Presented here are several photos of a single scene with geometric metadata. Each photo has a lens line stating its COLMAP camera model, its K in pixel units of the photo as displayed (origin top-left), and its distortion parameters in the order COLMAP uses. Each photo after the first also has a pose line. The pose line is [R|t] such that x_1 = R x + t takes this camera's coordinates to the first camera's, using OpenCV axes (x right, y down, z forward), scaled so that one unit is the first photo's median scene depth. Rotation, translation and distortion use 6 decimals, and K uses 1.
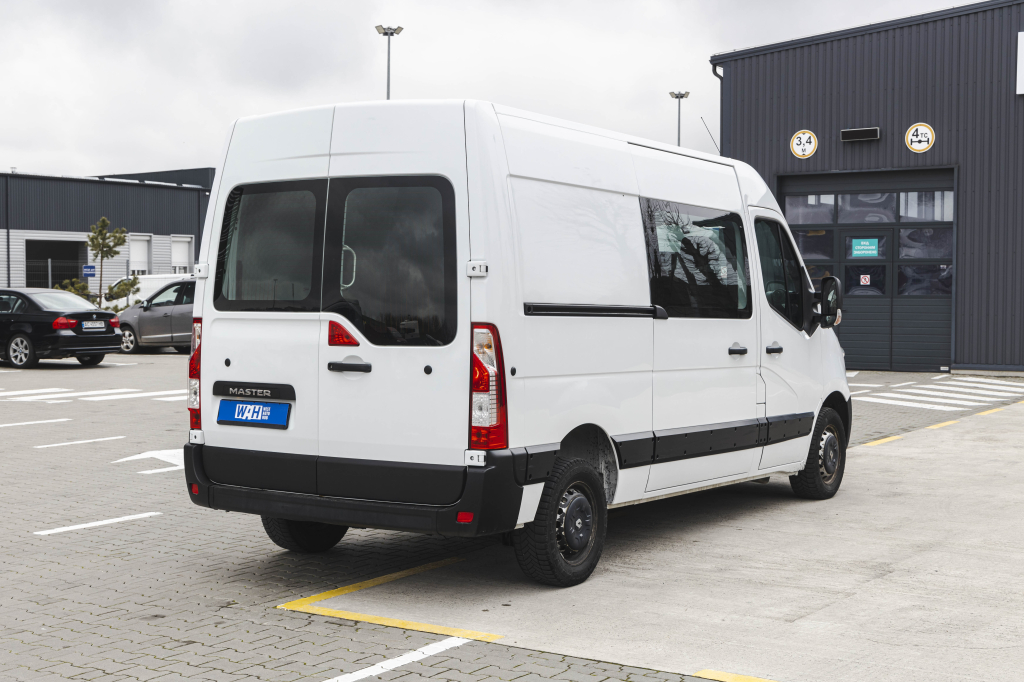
lens RADIAL K [[1464.5, 0, 463.9], [0, 1464.5, 342.2], [0, 0, 1]] dist [0.004580, 0.002627]
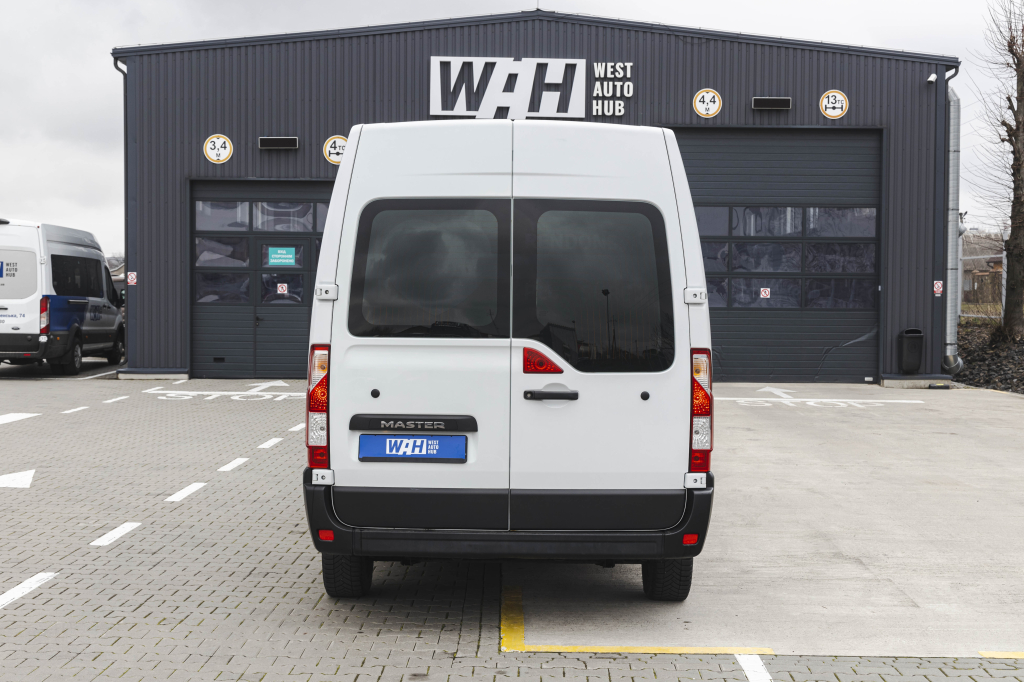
lens RADIAL K [[1524.2, 0, 512.0], [0, 1524.2, 341.0], [0, 0, 1]] dist [0.024536, 0.064722]
pose [[0.838999, -0.009760, 0.544046, -0.599398], [0.011744, 0.999931, -0.000172, -0.017576], [-0.544007, 0.006533, 0.839056, 0.153764]]
